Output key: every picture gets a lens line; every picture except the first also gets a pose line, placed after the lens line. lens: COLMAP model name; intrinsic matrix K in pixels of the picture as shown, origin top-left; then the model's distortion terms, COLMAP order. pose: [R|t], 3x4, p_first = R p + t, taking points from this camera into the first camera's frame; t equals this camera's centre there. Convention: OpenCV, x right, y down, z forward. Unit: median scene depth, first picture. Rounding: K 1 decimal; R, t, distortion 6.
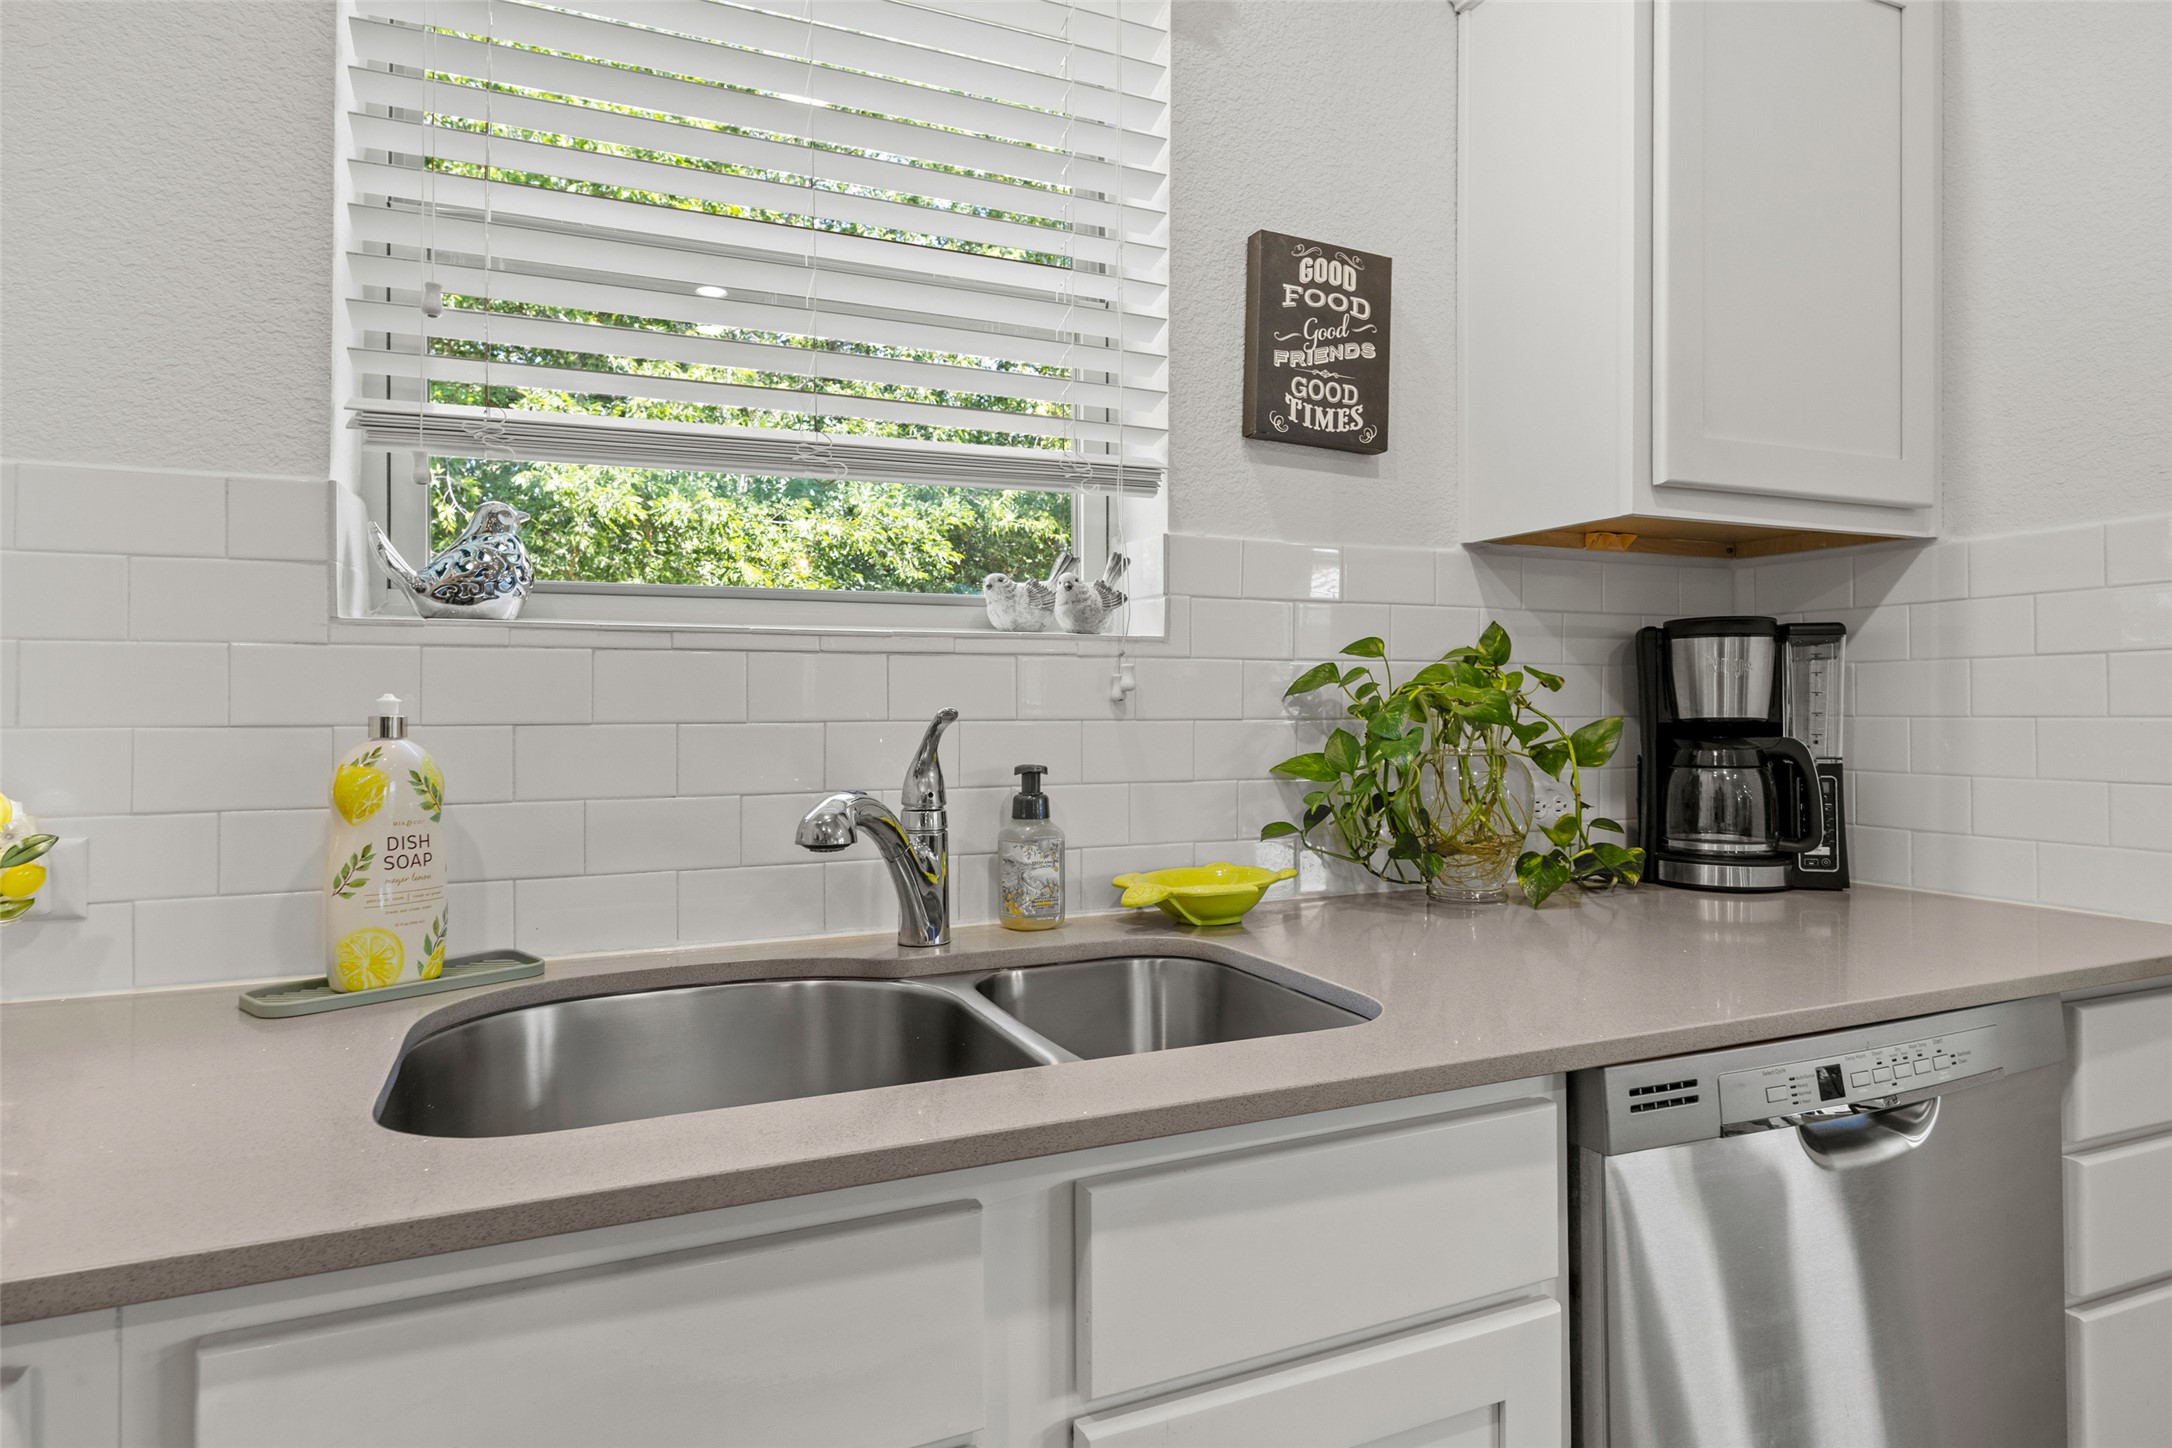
lens RADIAL K [[1217.9, 0, 1084.8], [0, 1217.9, 683.3], [0, 0, 1]] dist [-0.001830, -0.000022]
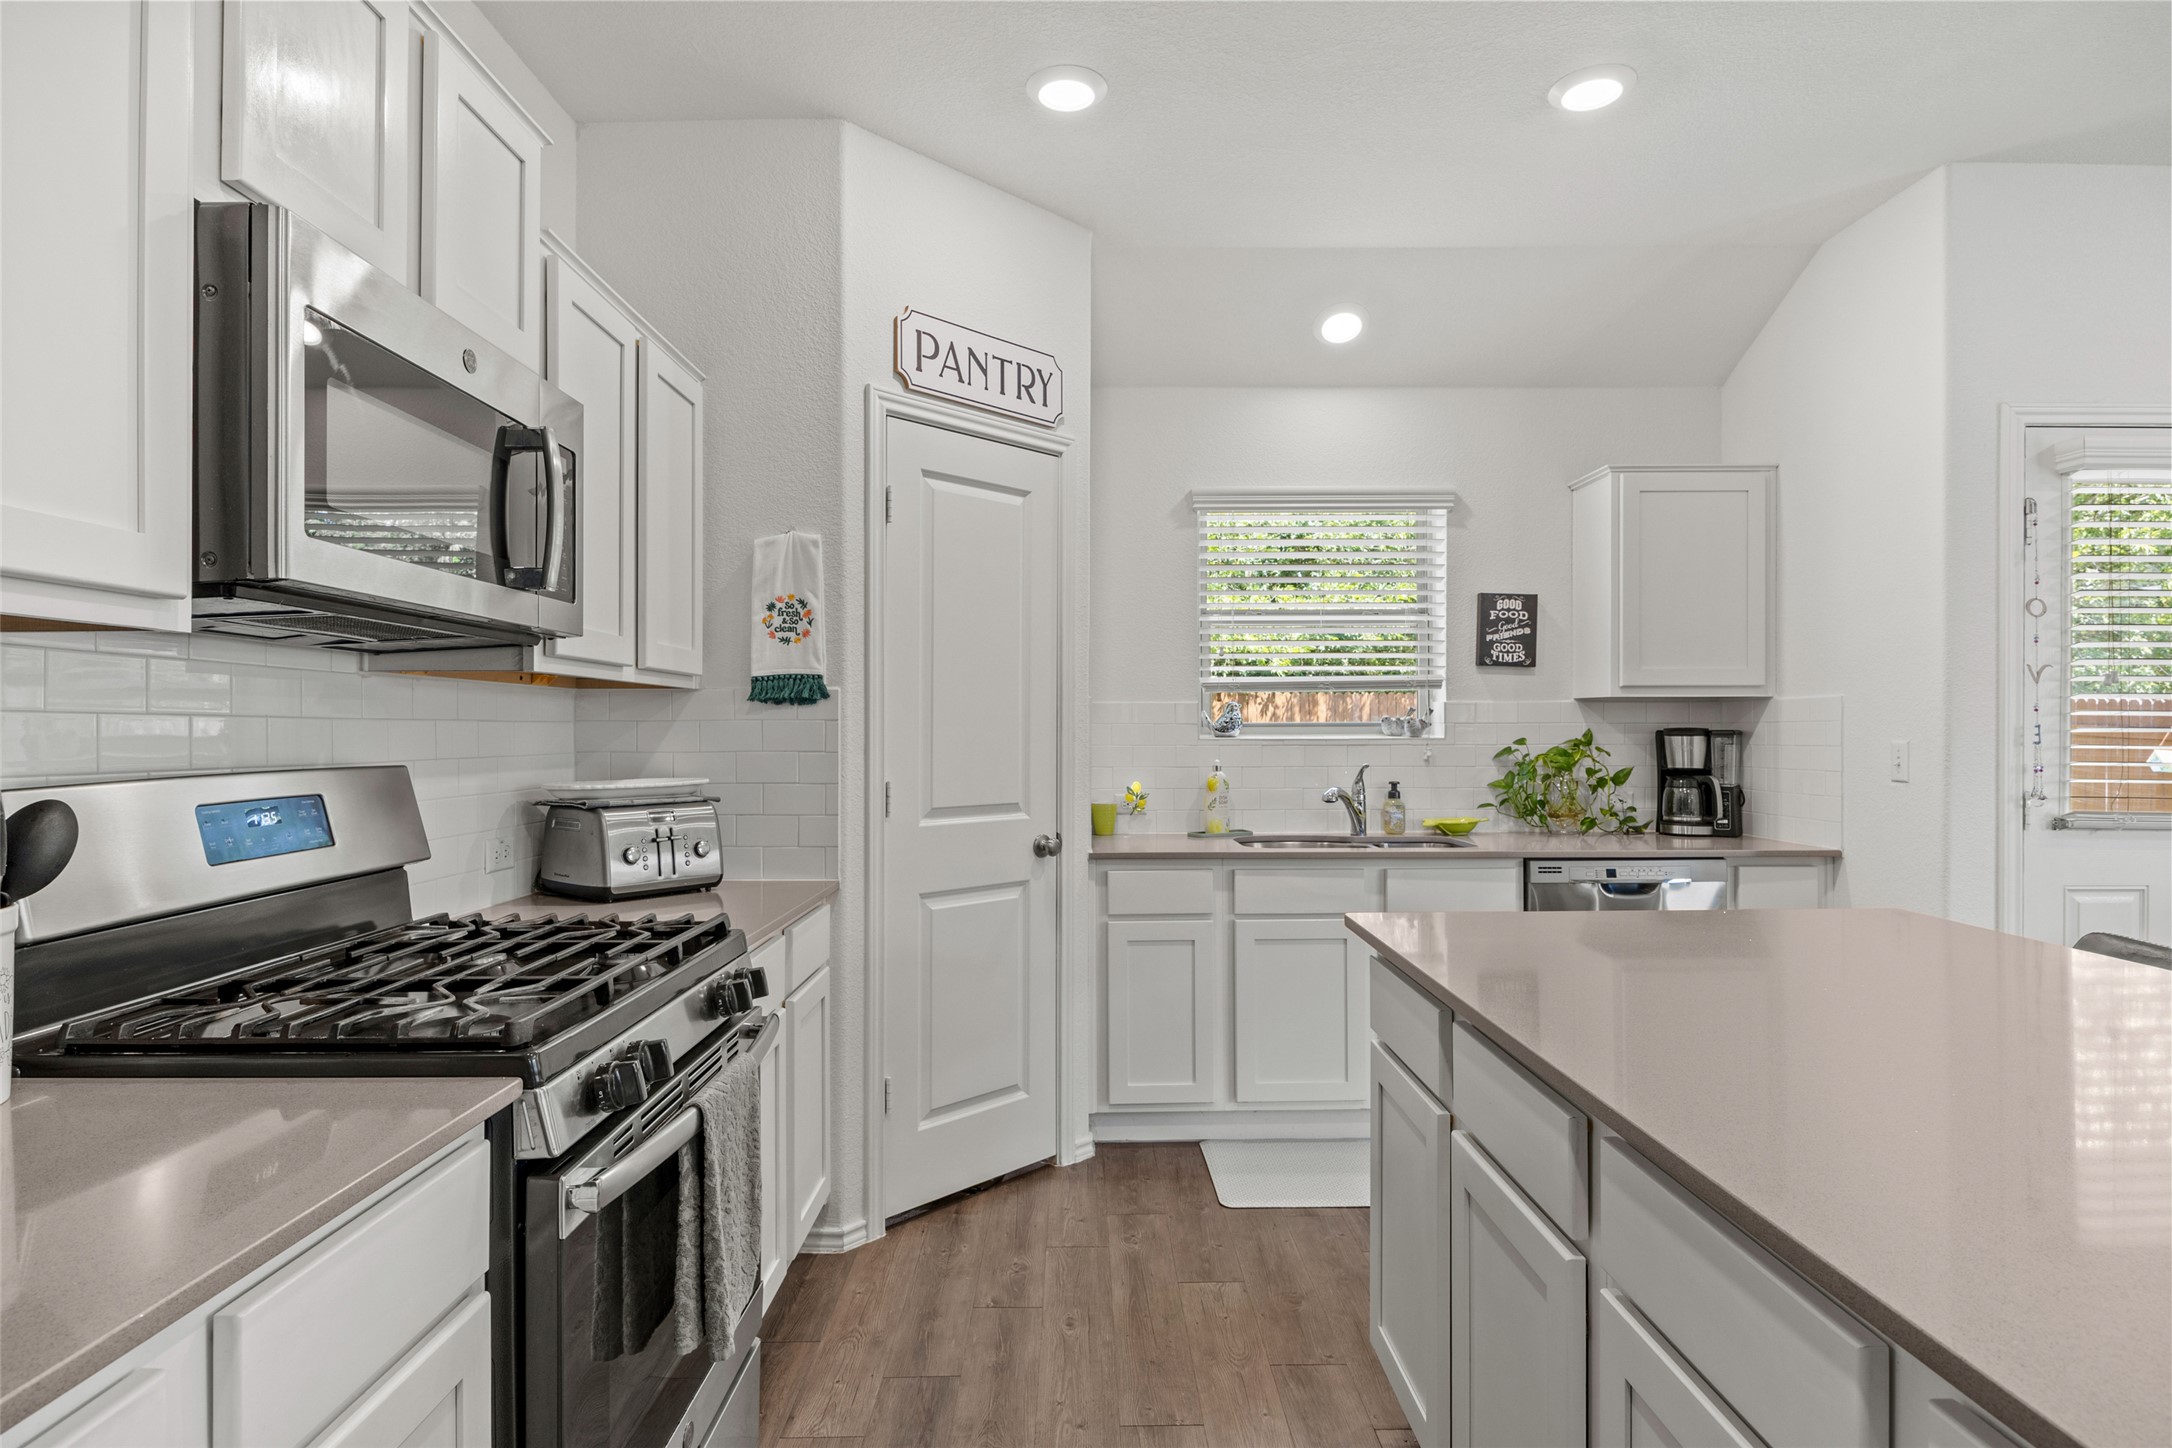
lens RADIAL K [[1153.8, 0, 1084.0], [0, 1153.8, 717.5], [0, 0, 1]] dist [0.002269, 0.000638]
pose [[0.919898, -0.004191, -0.392135, 0.337860], [0.008473, 0.999922, 0.009190, -0.113908], [0.392065, -0.011777, 0.919862, -1.778426]]
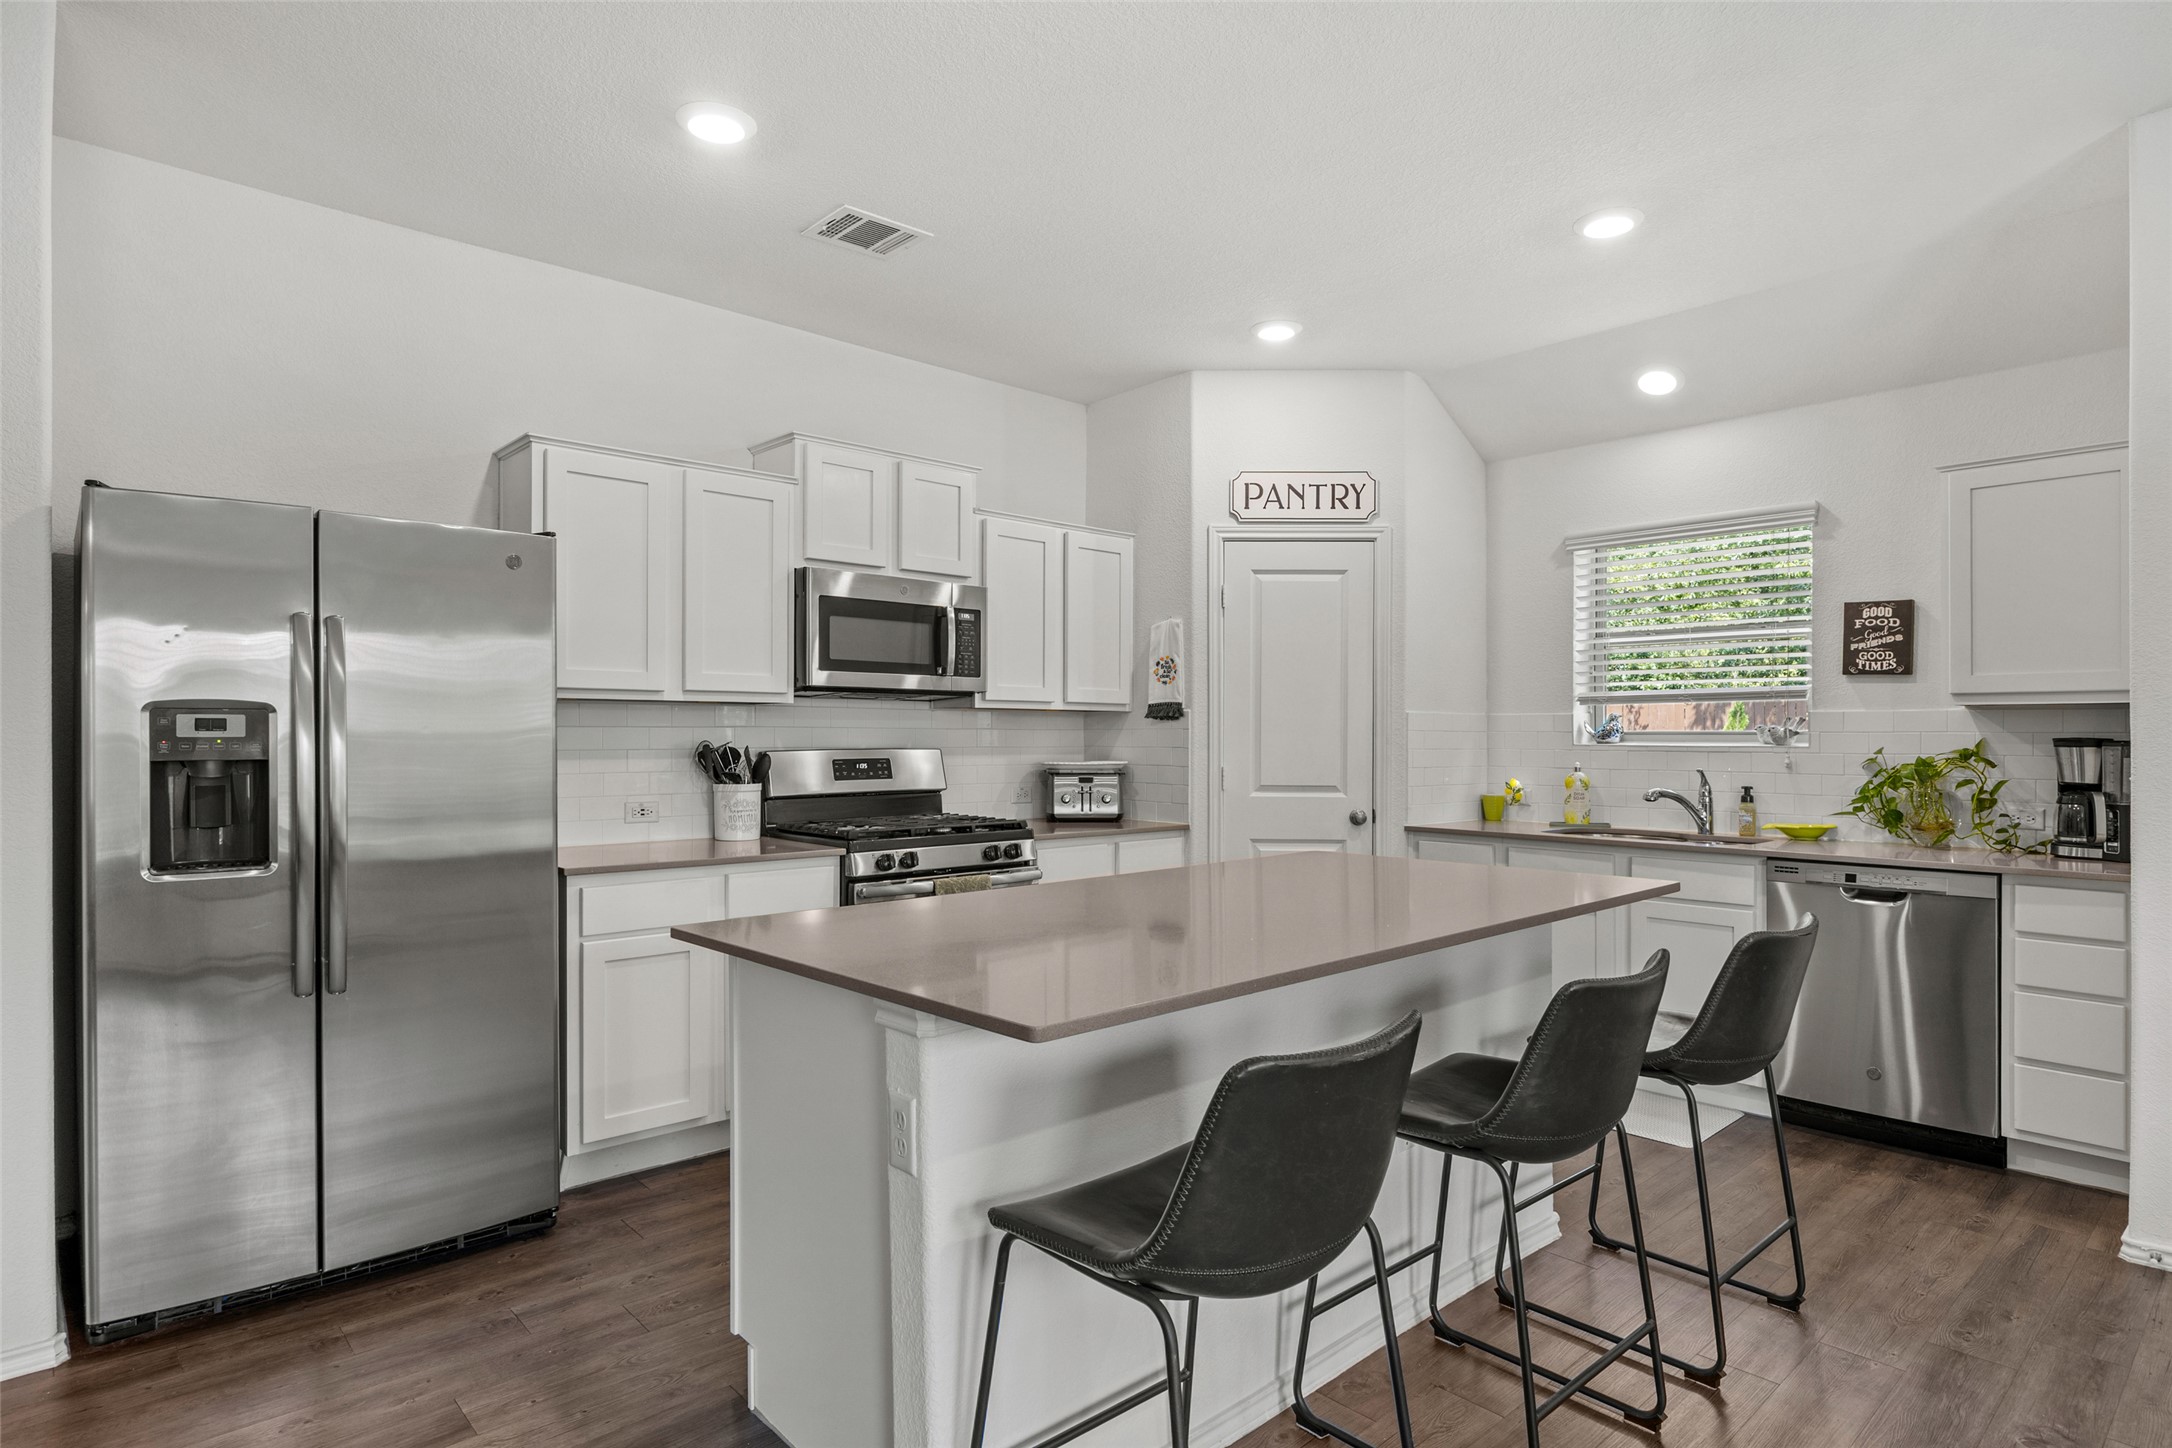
lens RADIAL K [[1177.6, 0, 1093.6], [0, 1177.6, 726.8], [0, 0, 1]] dist [-0.001890, 0.000696]
pose [[0.323148, -0.003143, -0.946343, 2.123840], [0.014998, 0.999886, 0.001801, -0.111847], [0.946229, -0.014776, 0.323159, -1.511676]]
